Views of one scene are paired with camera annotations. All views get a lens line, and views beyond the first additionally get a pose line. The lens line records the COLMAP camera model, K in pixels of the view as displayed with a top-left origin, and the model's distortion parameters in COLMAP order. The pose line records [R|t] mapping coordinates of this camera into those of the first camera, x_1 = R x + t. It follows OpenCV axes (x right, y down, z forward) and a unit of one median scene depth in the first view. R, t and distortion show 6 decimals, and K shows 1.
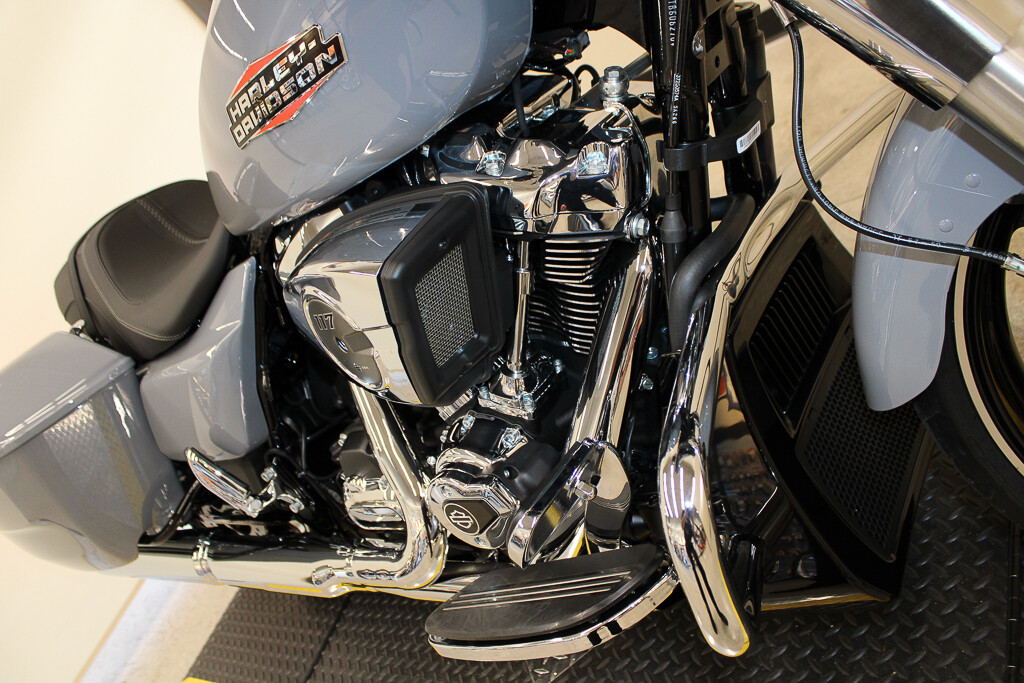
lens RADIAL K [[837.9, 0, 512.0], [0, 837.9, 341.5], [0, 0, 1]] dist [-0.166179, 0.131913]
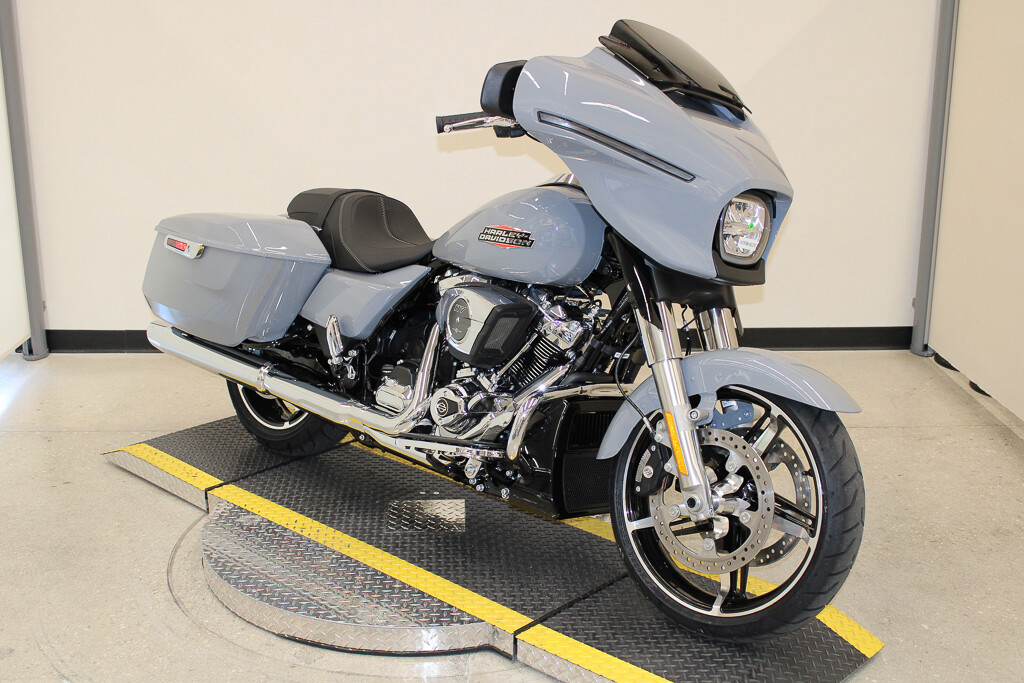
lens RADIAL K [[832.5, 0, 512.0], [0, 832.5, 341.5], [0, 0, 1]] dist [0.000726, 0.000078]
pose [[0.763805, 0.644874, -0.027181, 0.042803], [-0.638769, 0.749190, -0.175182, 0.416796], [-0.092606, 0.151167, 0.984161, -1.635345]]
